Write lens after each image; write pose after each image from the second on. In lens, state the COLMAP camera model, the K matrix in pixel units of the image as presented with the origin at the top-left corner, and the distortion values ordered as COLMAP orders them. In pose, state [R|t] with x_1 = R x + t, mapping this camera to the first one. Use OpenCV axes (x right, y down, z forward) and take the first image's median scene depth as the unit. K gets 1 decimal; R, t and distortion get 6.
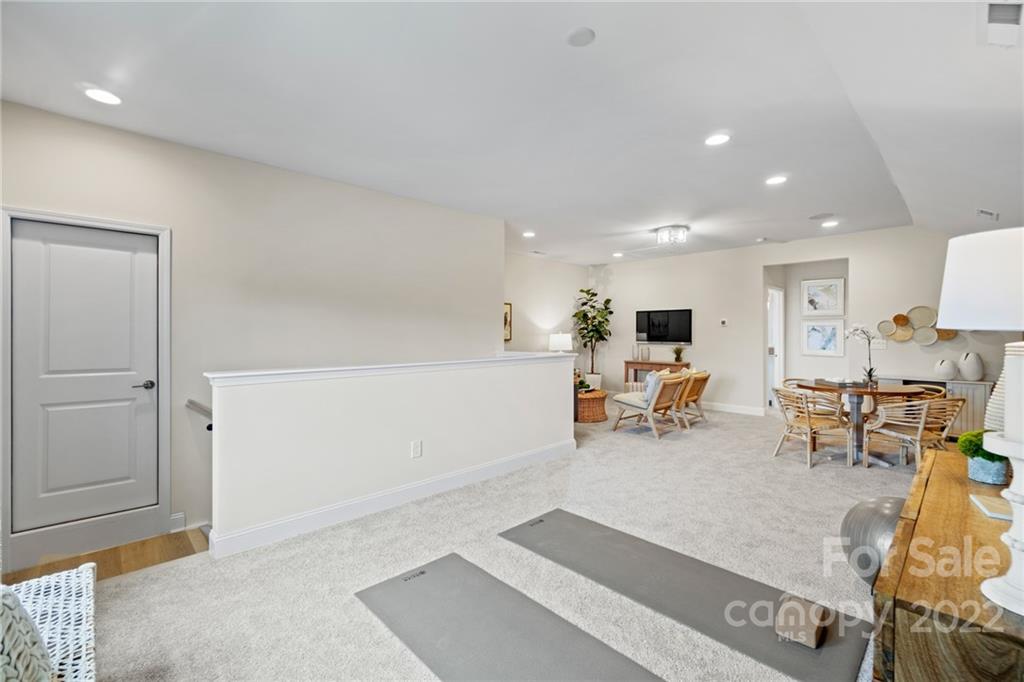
lens RADIAL K [[437.0, 0, 508.6], [0, 437.0, 339.0], [0, 0, 1]] dist [-0.020271, 0.000607]
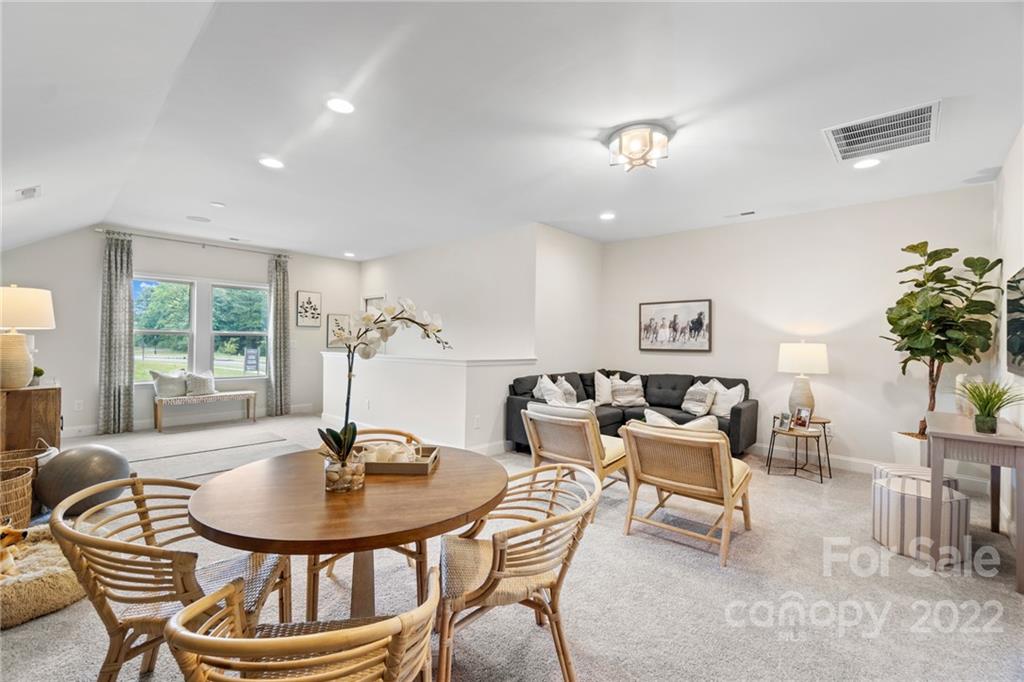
lens RADIAL K [[437.0, 0, 508.6], [0, 437.0, 339.0], [0, 0, 1]] dist [-0.020271, 0.000607]
pose [[0.053246, -0.002761, -0.998578, 0.712675], [-0.021966, 0.999751, -0.003936, -0.007179], [0.998340, 0.022145, 0.053172, 0.667871]]
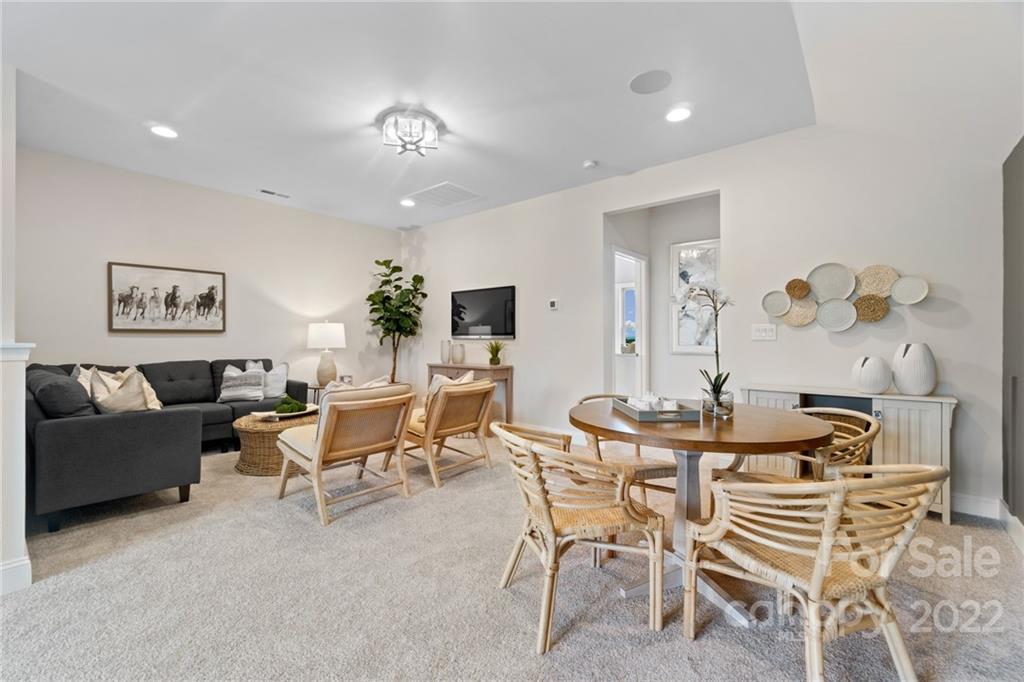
lens RADIAL K [[437.0, 0, 508.6], [0, 437.0, 339.0], [0, 0, 1]] dist [-0.020271, 0.000607]
pose [[0.993257, 0.000393, 0.115936, 0.349693], [0.001161, 0.999910, -0.013342, 0.023084], [-0.115931, 0.013386, 0.993167, 0.356250]]
